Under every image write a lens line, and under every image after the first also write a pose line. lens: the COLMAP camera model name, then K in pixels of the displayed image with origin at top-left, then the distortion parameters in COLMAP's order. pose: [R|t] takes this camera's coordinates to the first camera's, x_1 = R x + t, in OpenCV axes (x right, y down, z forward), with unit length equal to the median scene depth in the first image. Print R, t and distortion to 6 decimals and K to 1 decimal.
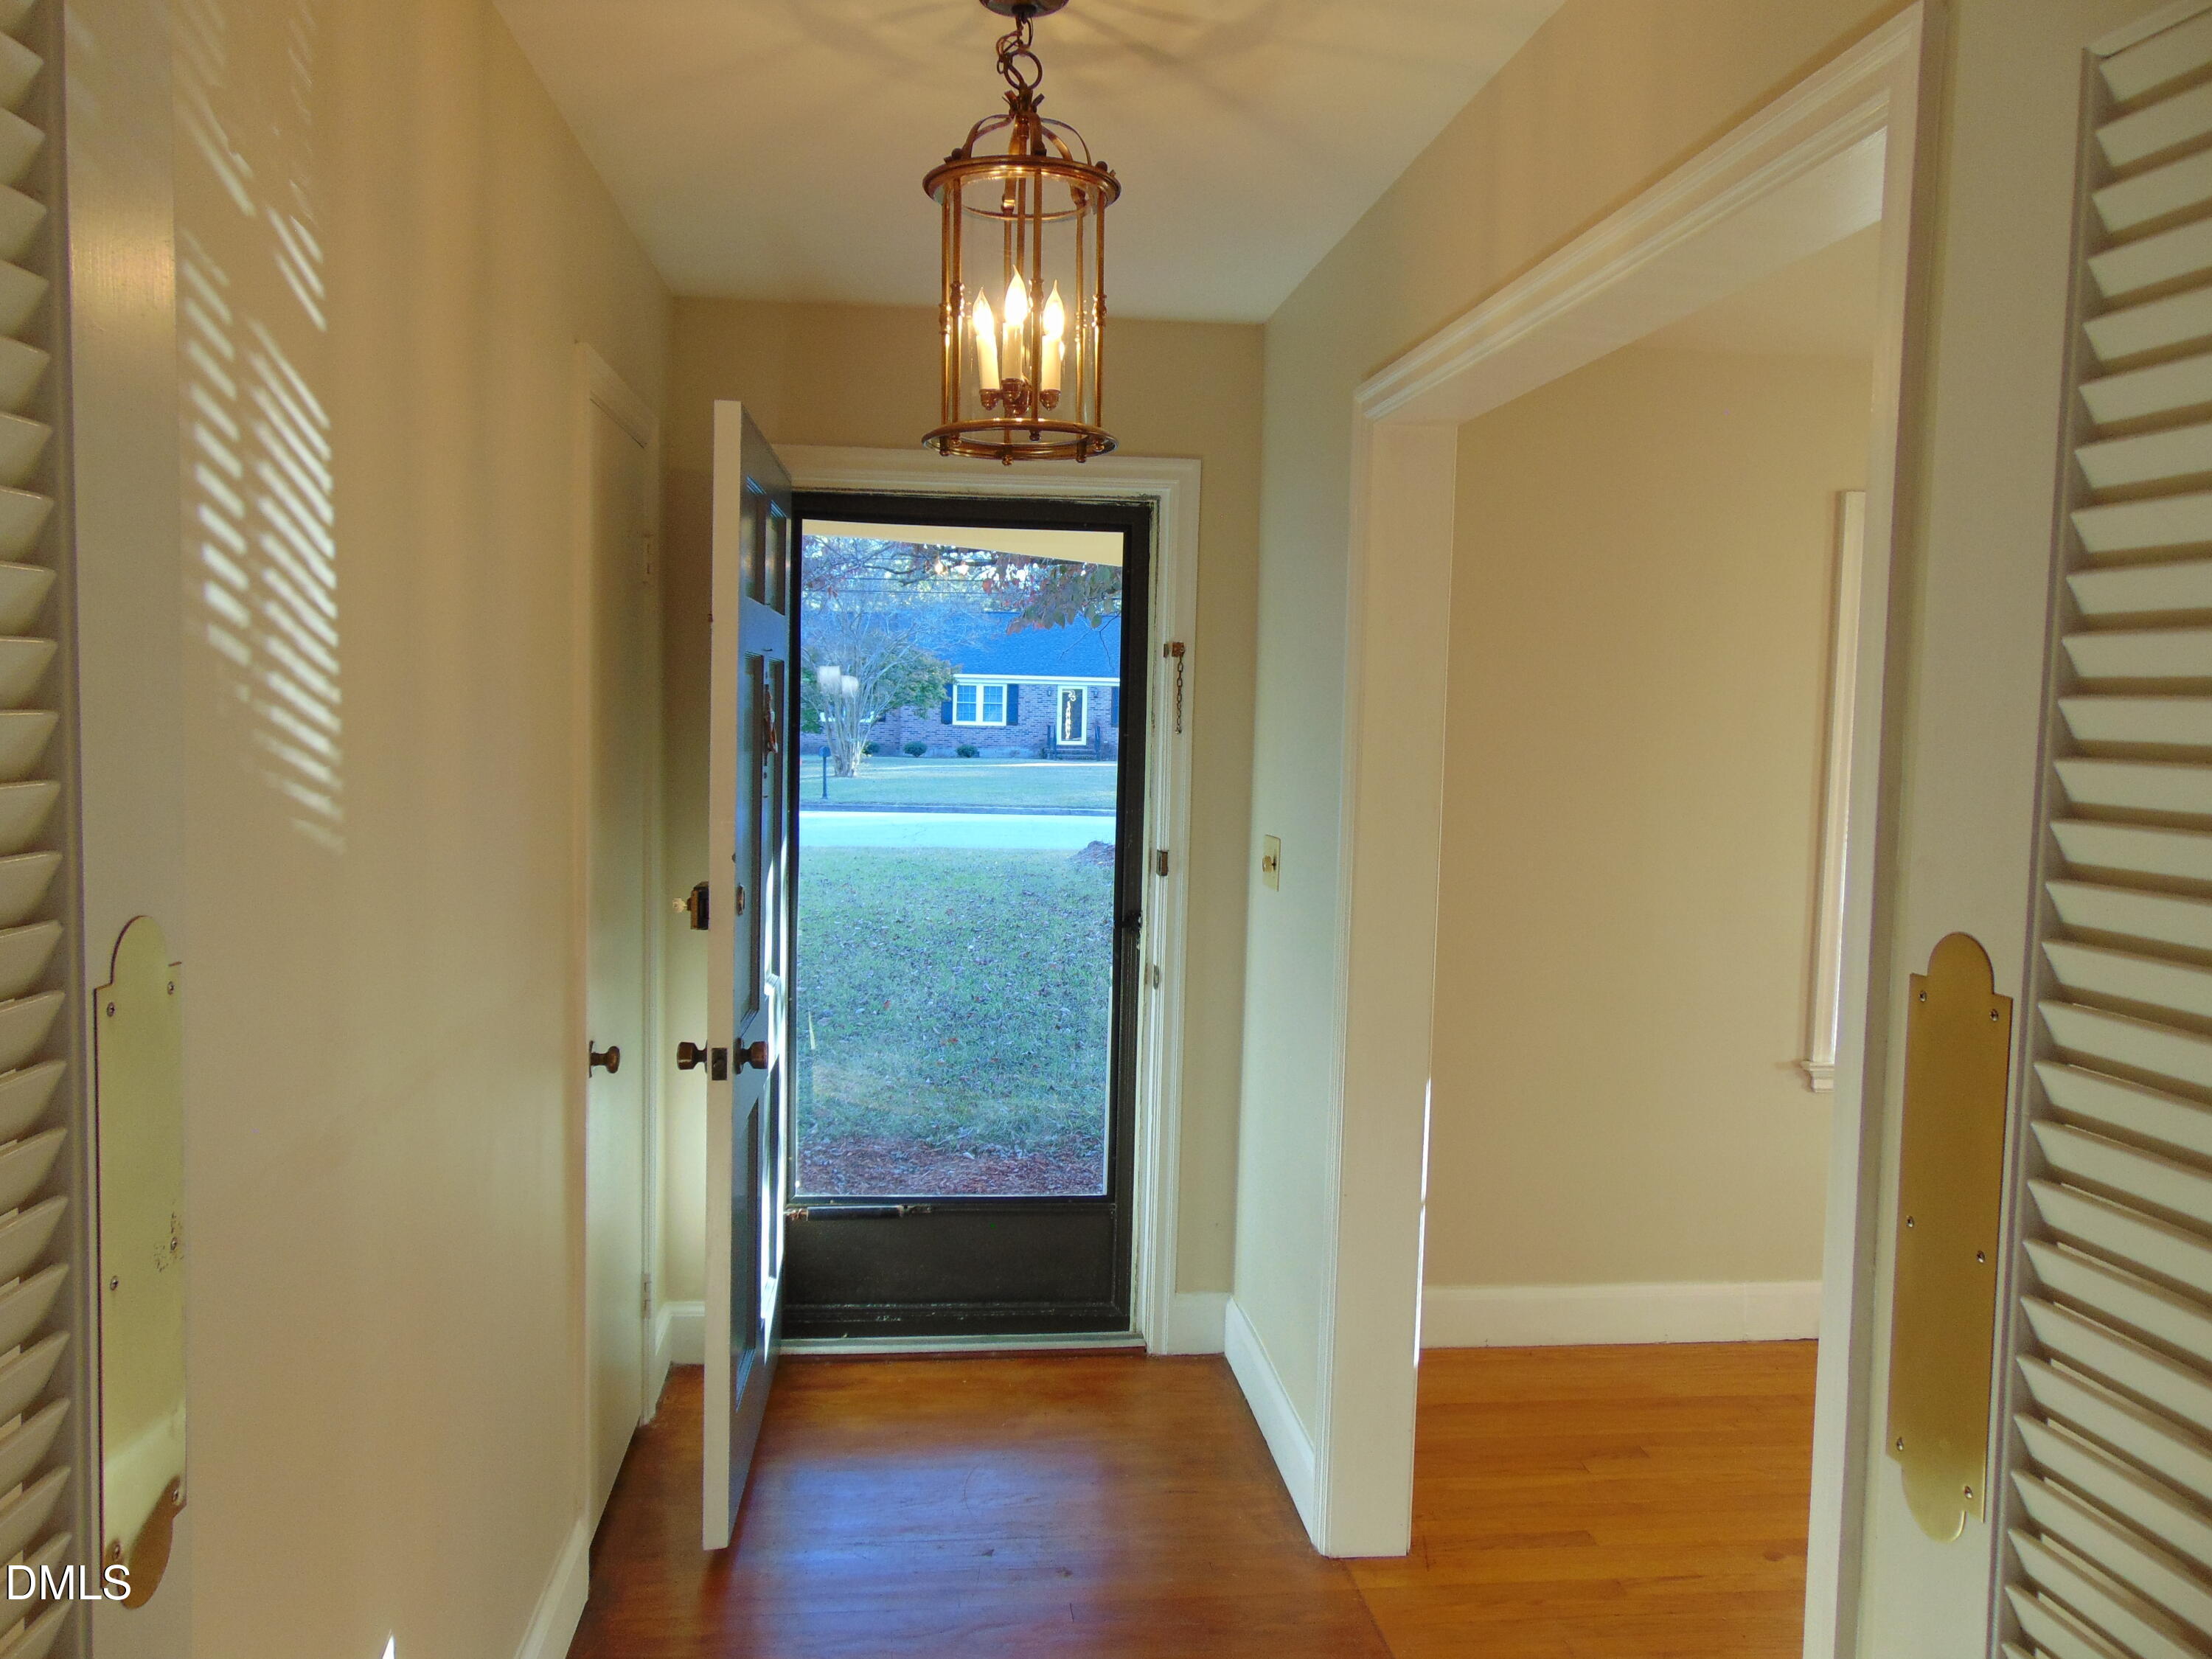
lens RADIAL K [[1653.0, 0, 1107.5], [0, 1653.0, 822.5], [0, 0, 1]] dist [-0.041031, 0.086830]
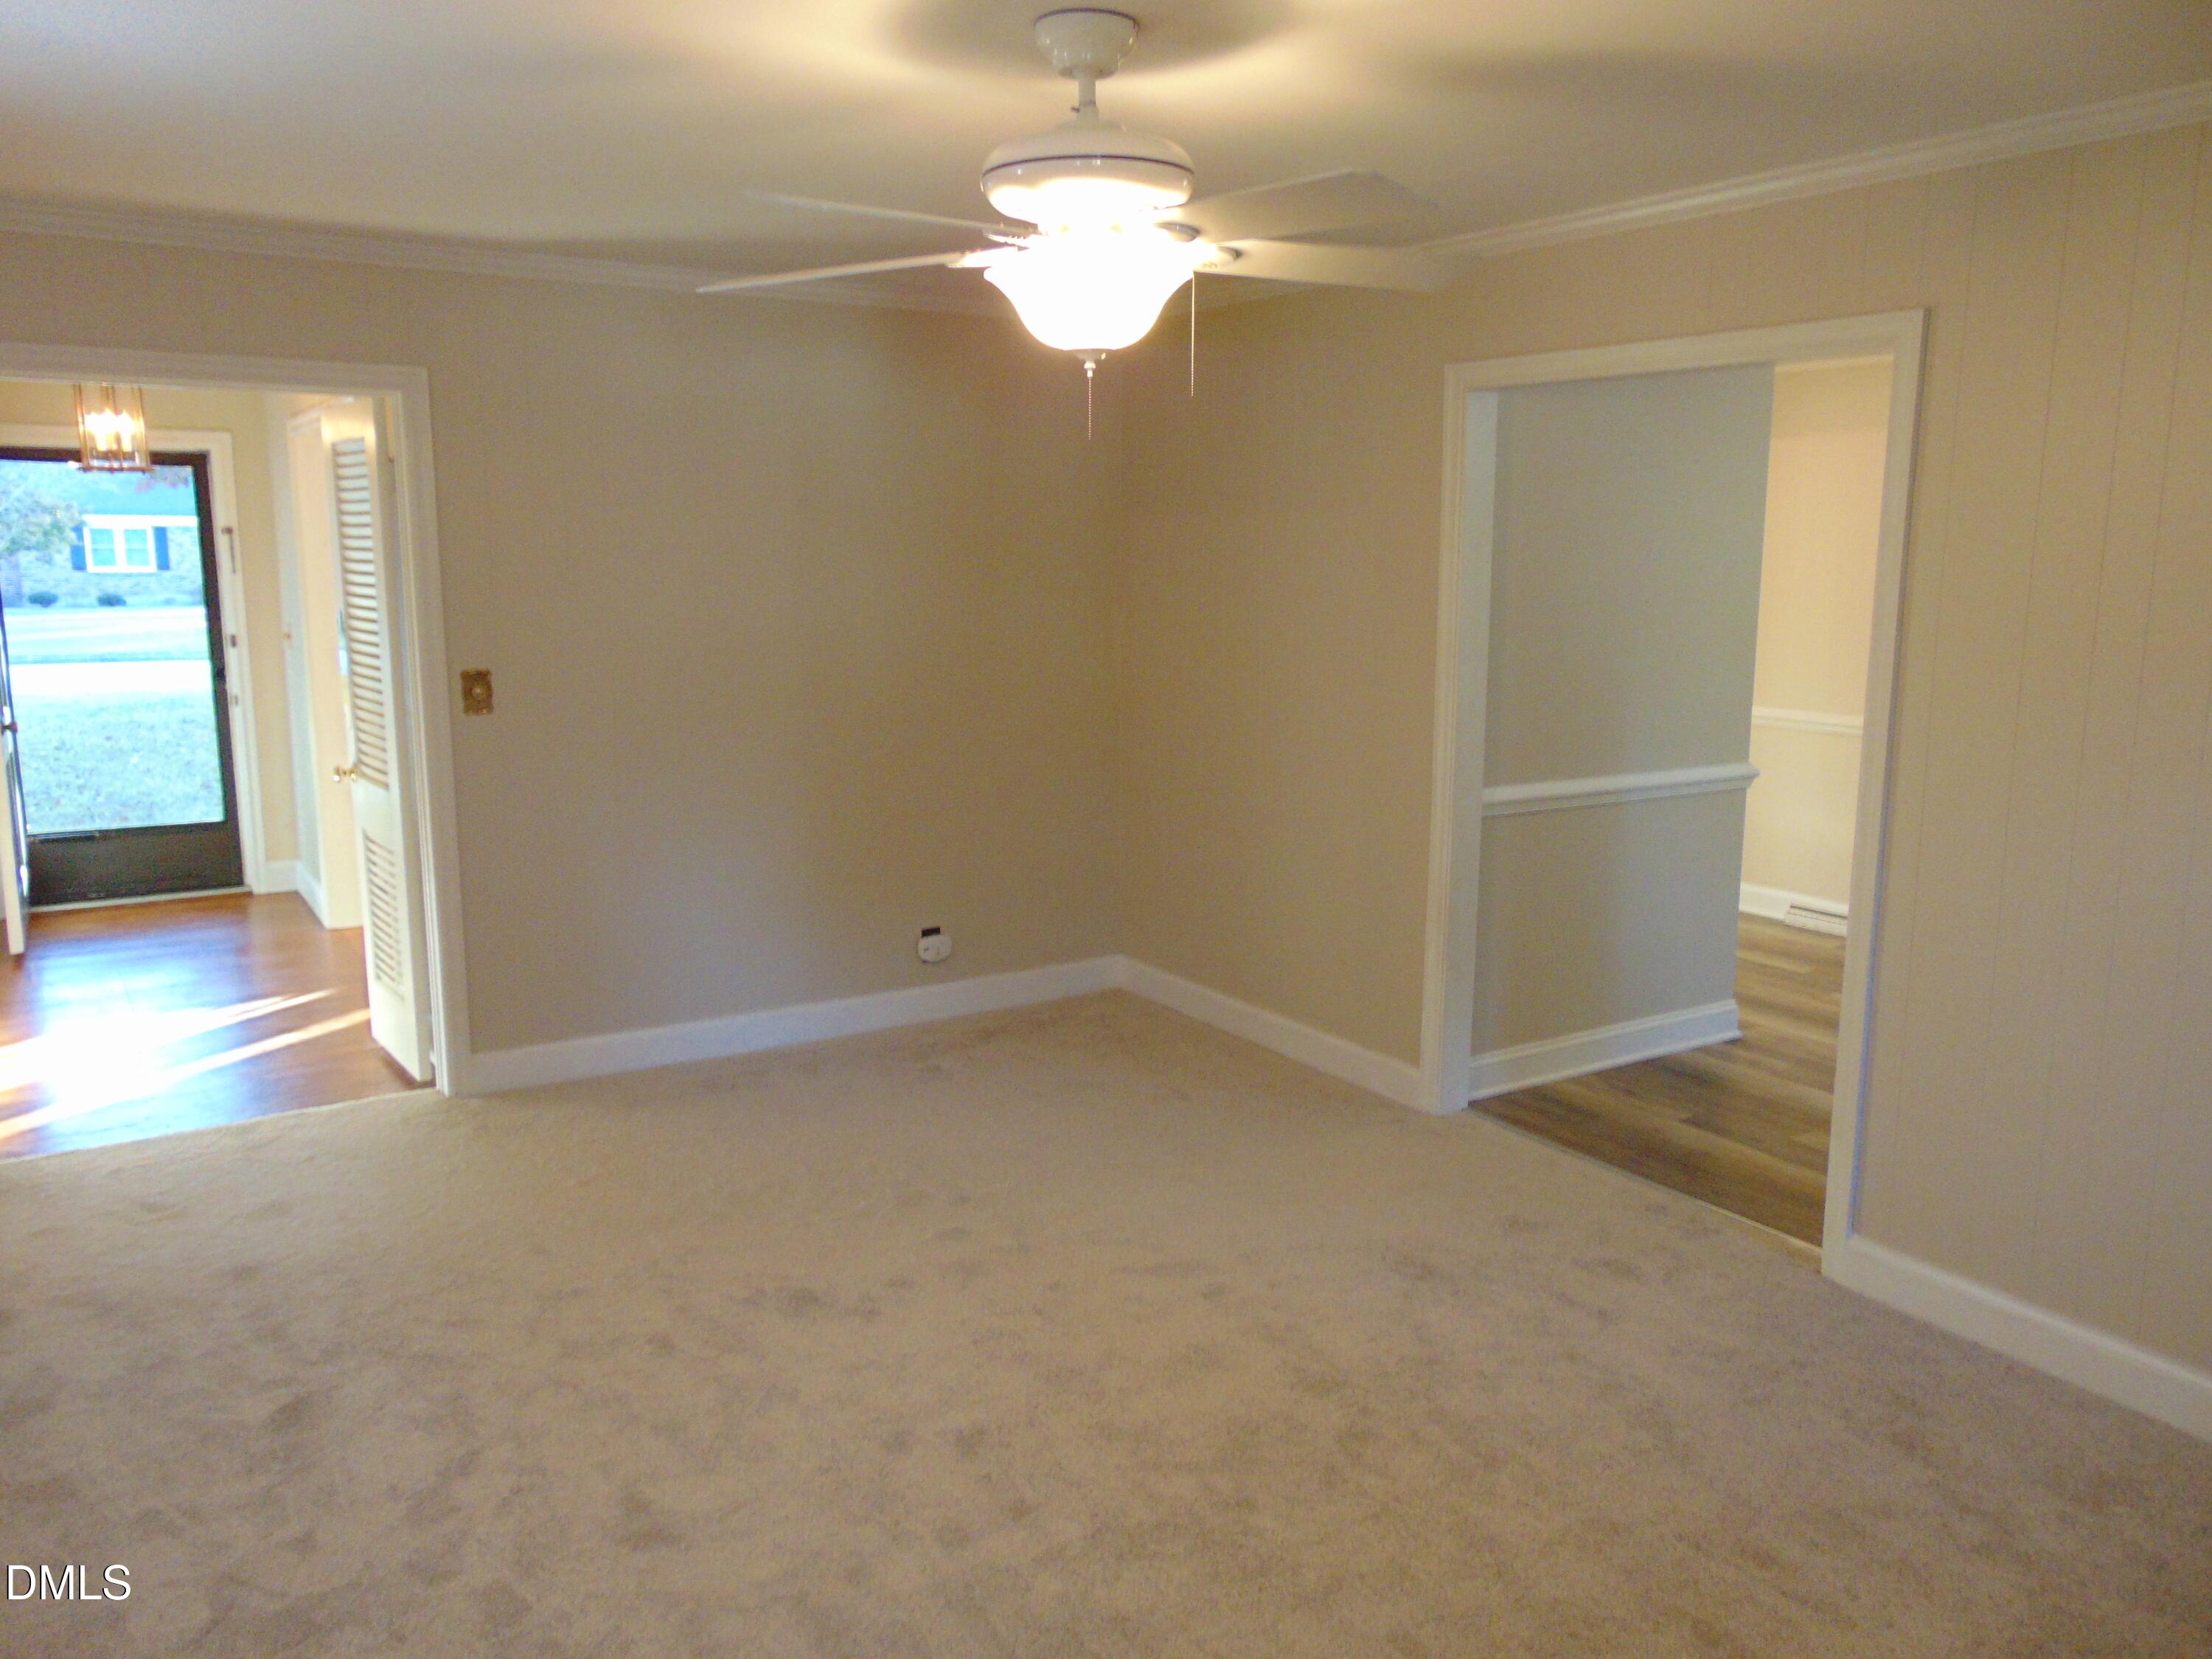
lens RADIAL K [[1653.0, 0, 1107.5], [0, 1653.0, 822.5], [0, 0, 1]] dist [-0.041031, 0.086830]
pose [[0.897505, -0.092801, 0.431130, 0.009066], [0.048954, 0.992532, 0.111733, 0.006346], [-0.438279, -0.079175, 0.895345, -0.108469]]
